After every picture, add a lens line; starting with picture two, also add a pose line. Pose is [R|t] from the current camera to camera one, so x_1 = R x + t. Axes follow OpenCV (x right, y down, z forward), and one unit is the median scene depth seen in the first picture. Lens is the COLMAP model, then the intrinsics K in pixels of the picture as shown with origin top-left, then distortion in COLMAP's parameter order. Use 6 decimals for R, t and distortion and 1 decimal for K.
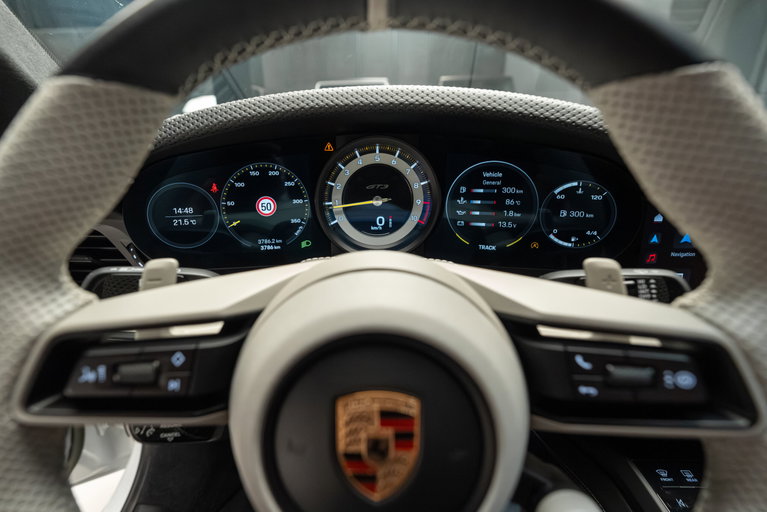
lens RADIAL K [[368.4, 0, 363.9], [0, 368.4, 257.3], [0, 0, 1]] dist [-0.000289, -0.000100]
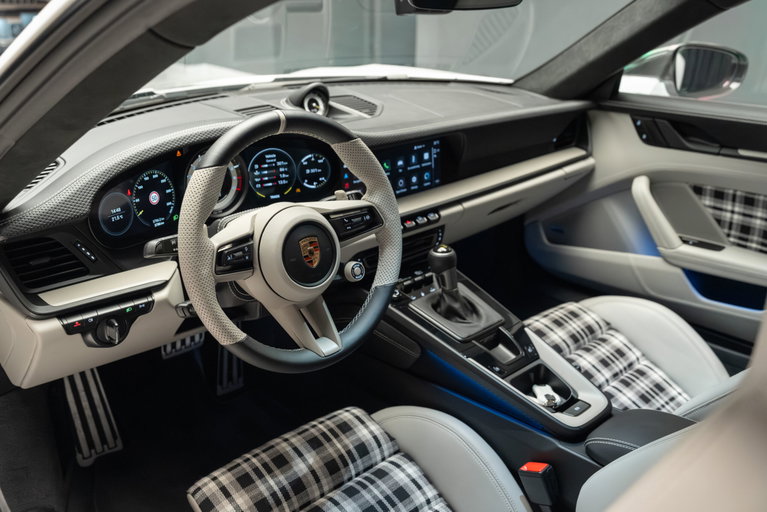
lens RADIAL K [[708.7, 0, 366.2], [0, 708.7, 257.5], [0, 0, 1]] dist [-0.000865, -0.000192]
pose [[0.722032, -0.247072, 0.646239, -1.660111], [0.217260, 0.967782, 0.127263, -0.084532], [-0.656862, 0.048514, 0.752448, -1.870569]]
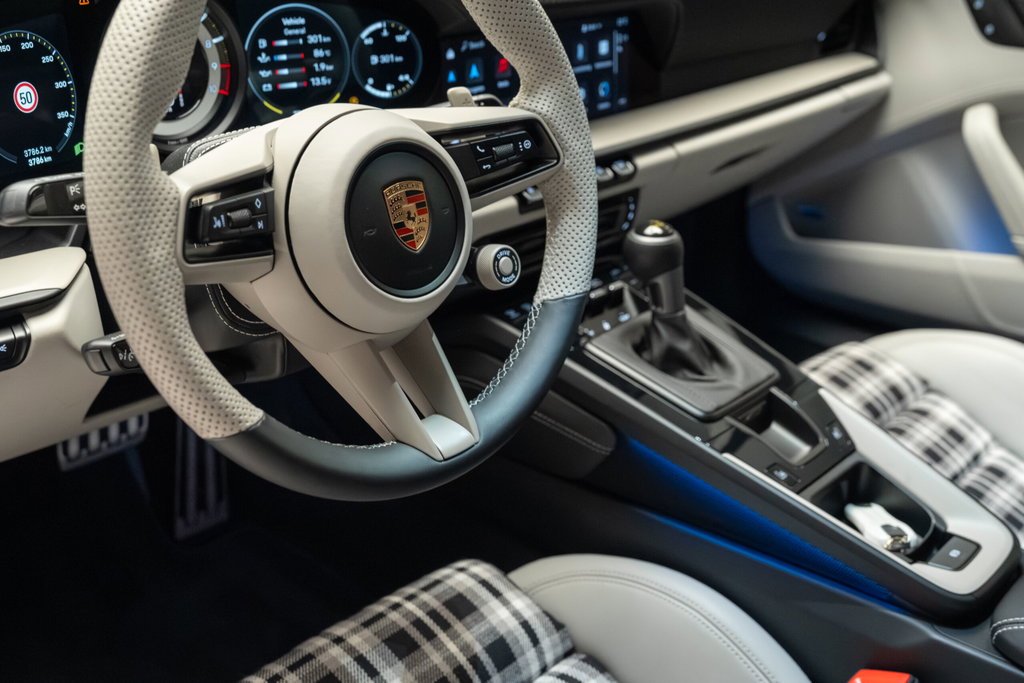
lens RADIAL K [[1117.3, 0, 514.3], [0, 1117.3, 327.4], [0, 0, 1]] dist [0.009114, 0.006271]
pose [[0.650101, -0.275616, 0.708099, -1.266138], [0.213458, 0.960613, 0.177929, 0.089081], [-0.729249, 0.035477, 0.683328, -1.016493]]
